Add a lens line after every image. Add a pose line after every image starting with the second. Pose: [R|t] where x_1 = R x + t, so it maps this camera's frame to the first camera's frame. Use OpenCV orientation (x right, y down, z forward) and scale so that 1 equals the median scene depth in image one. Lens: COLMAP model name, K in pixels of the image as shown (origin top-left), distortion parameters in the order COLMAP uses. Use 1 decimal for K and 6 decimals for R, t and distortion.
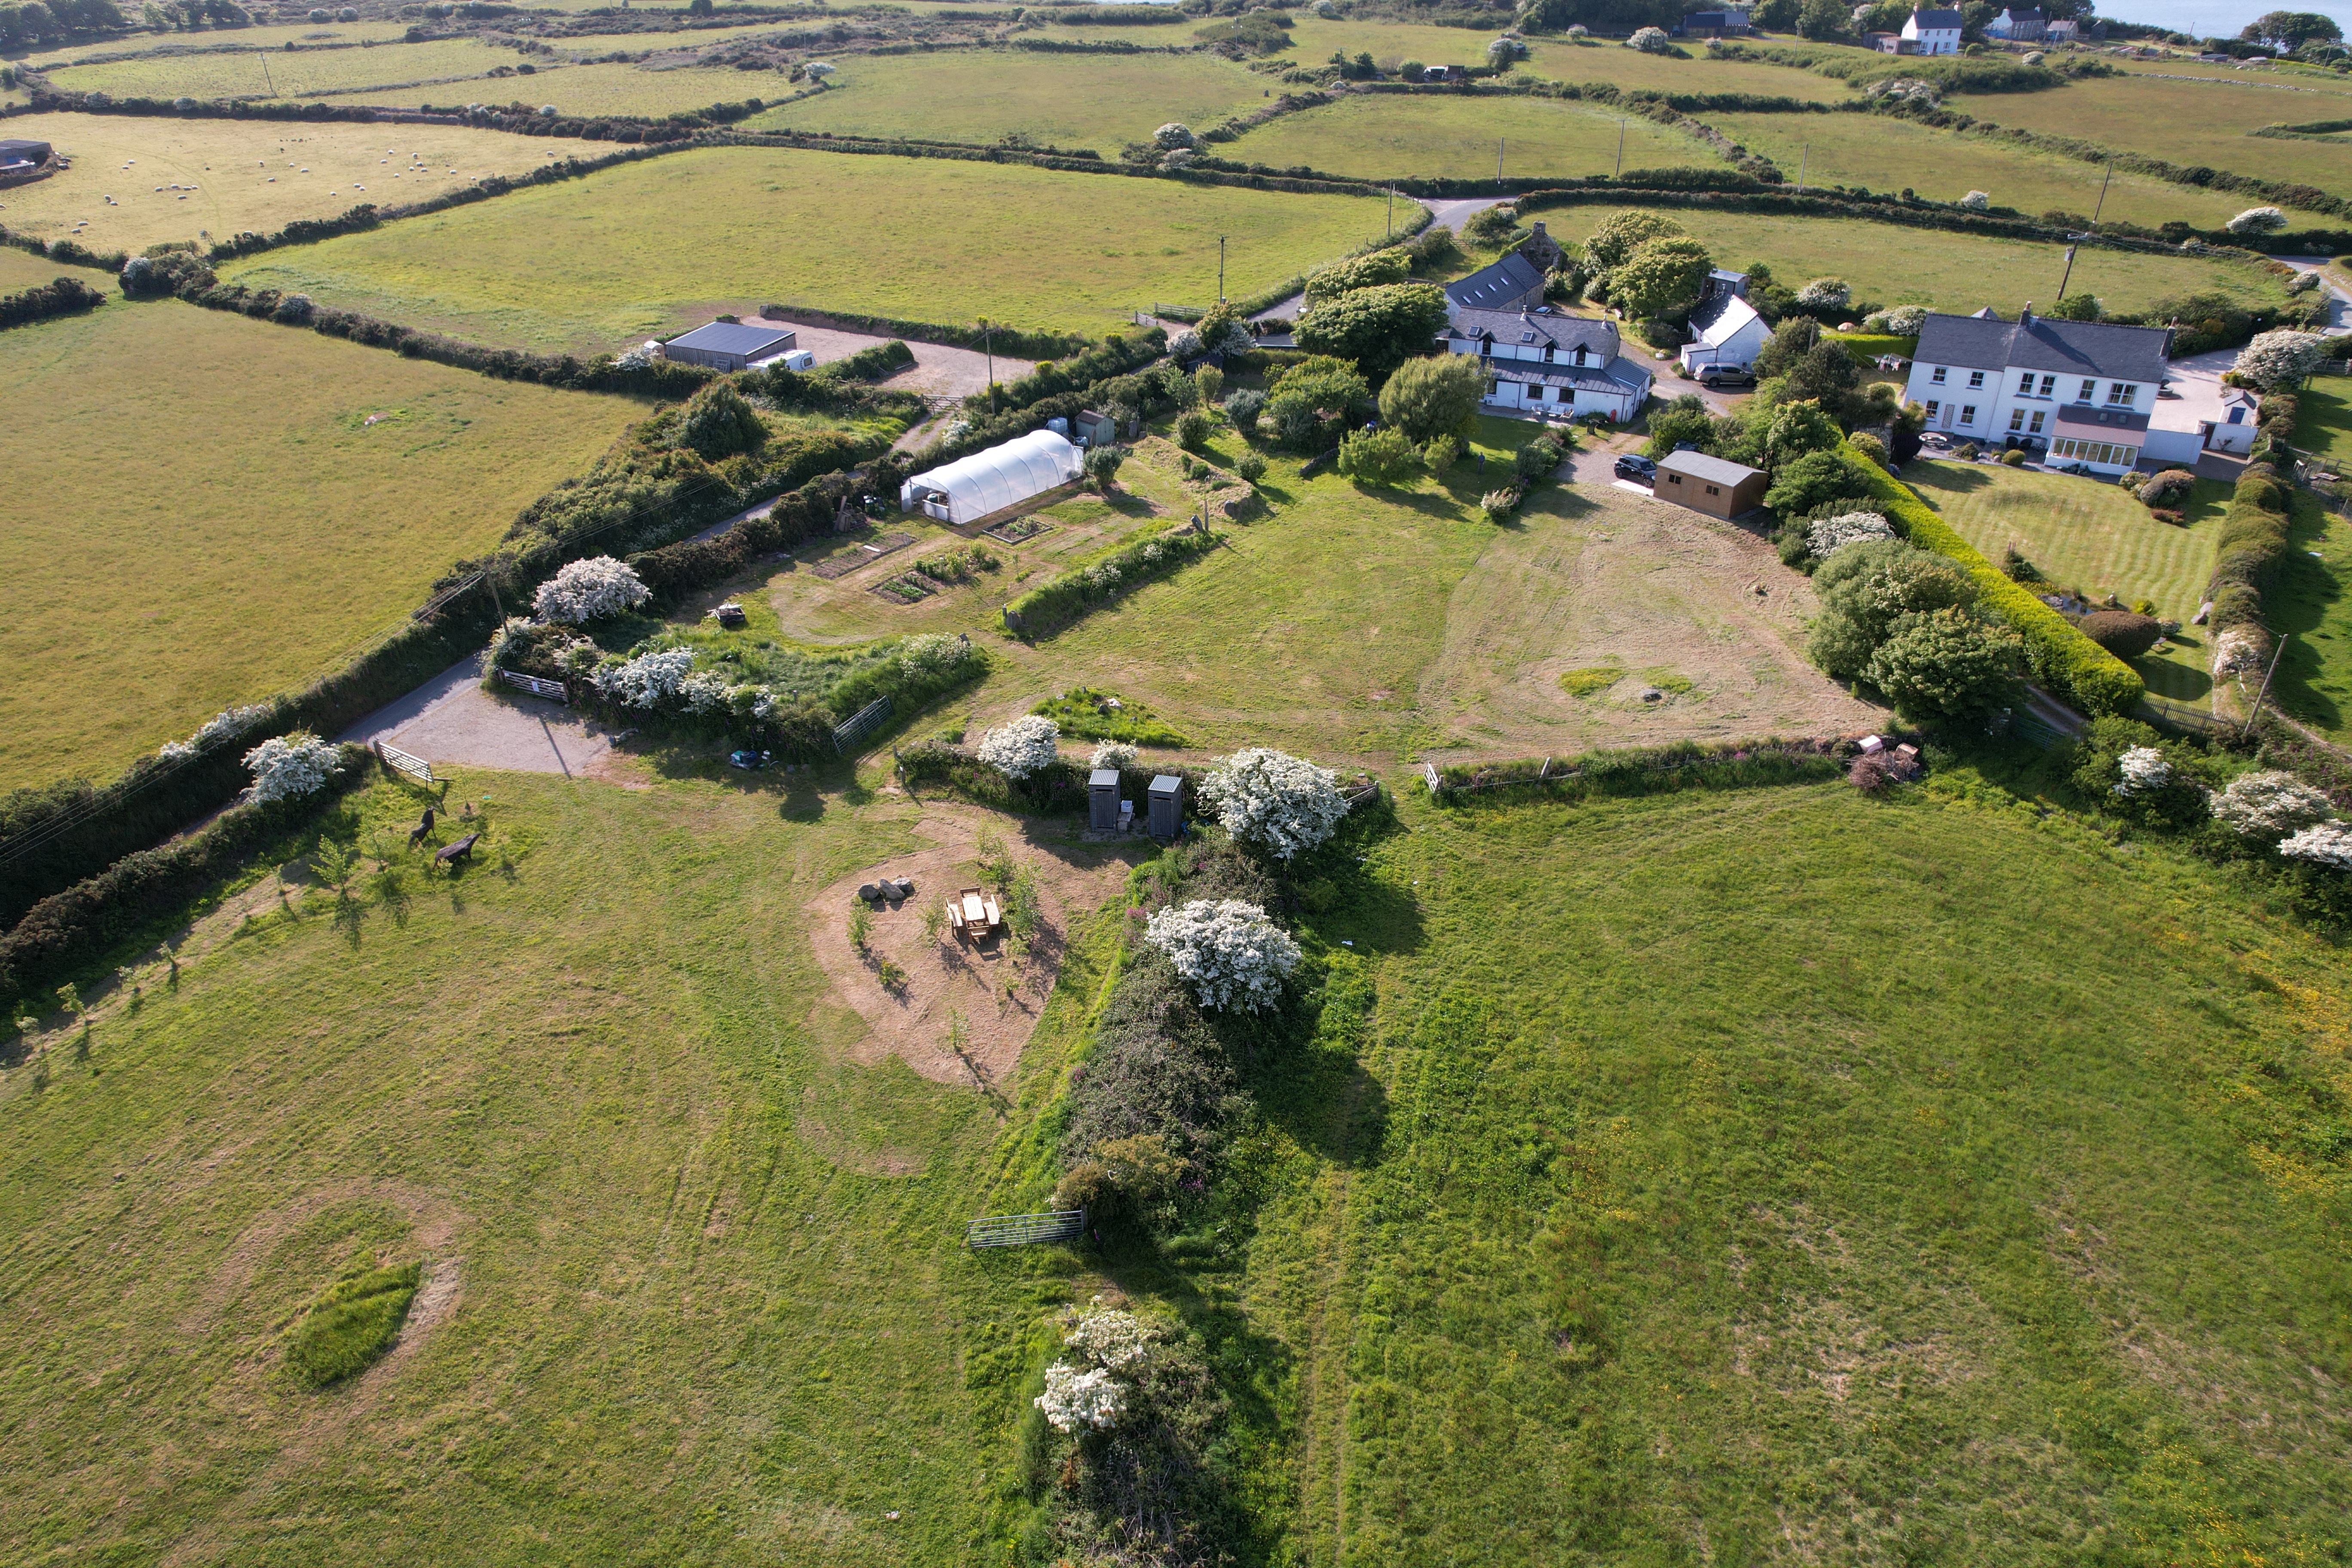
lens RADIAL K [[1535.0, 0, 1177.5], [0, 1535.0, 724.3], [0, 0, 1]] dist [-0.080624, 0.077945]
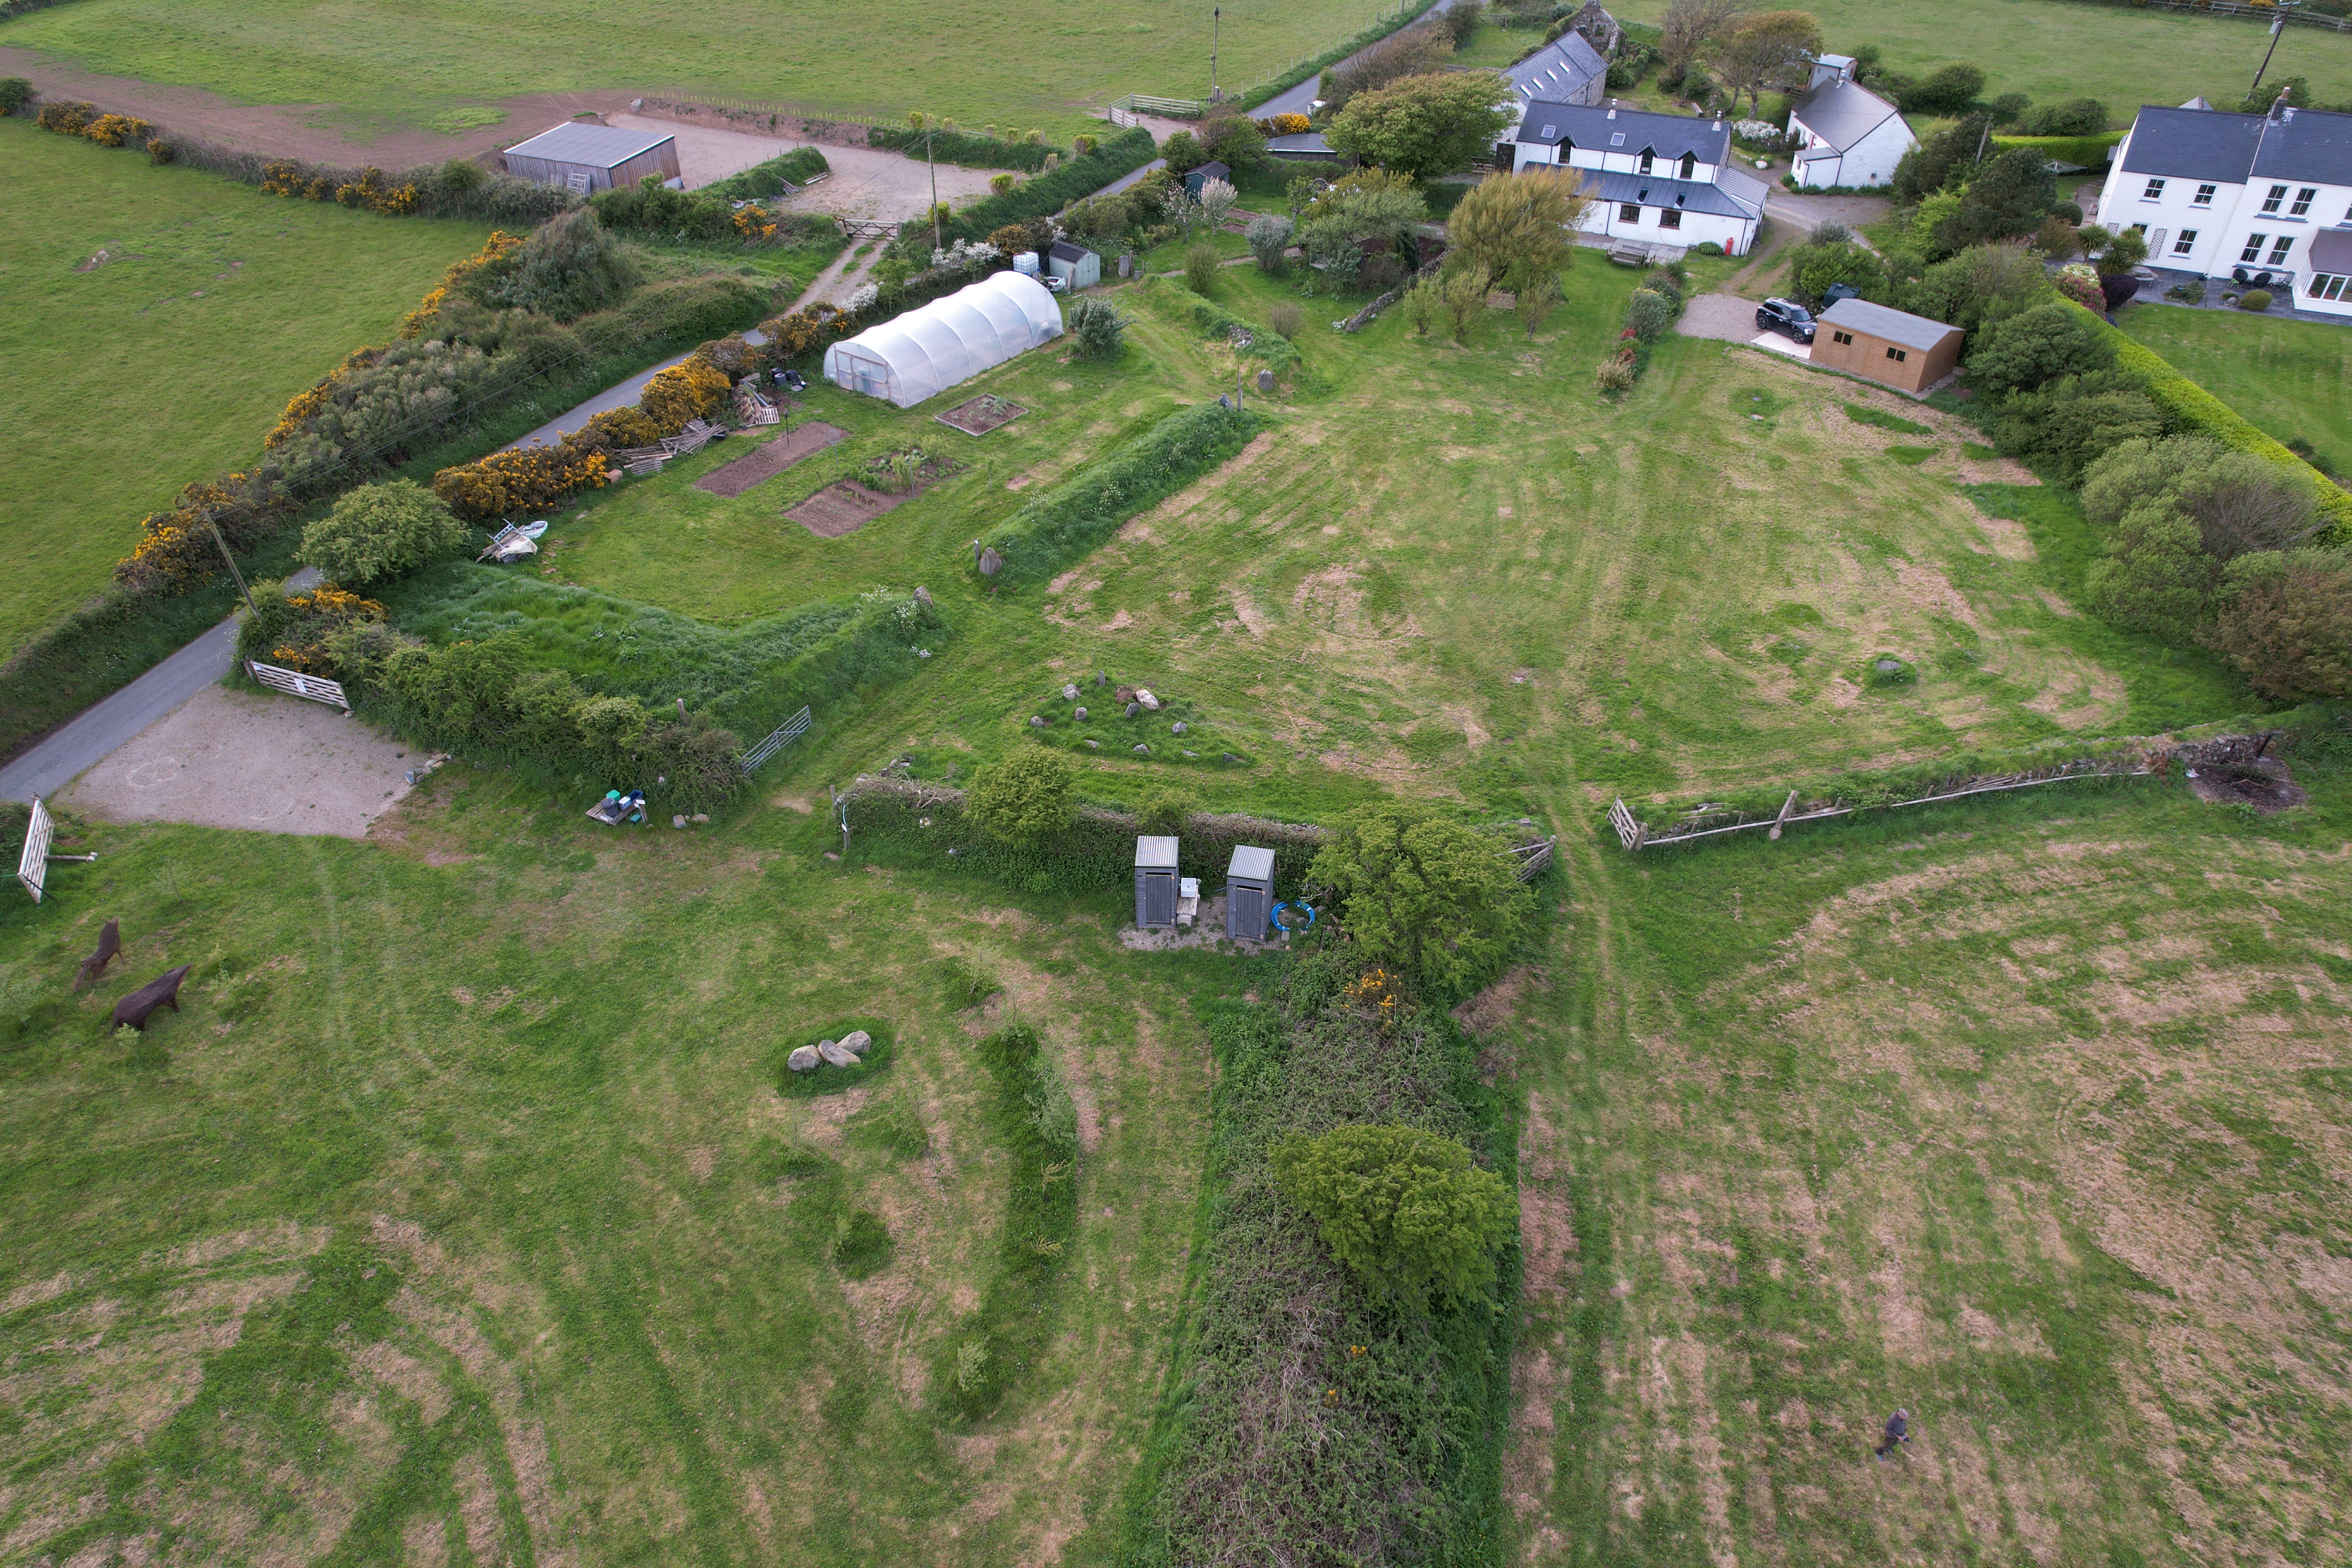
lens RADIAL K [[1535.0, 0, 1177.5], [0, 1535.0, 724.3], [0, 0, 1]] dist [-0.080624, 0.077945]
pose [[0.998886, -0.020913, 0.042305, -0.041074], [0.015515, 0.992145, 0.124127, -0.063001], [-0.044569, -0.123332, 0.991364, 0.222822]]
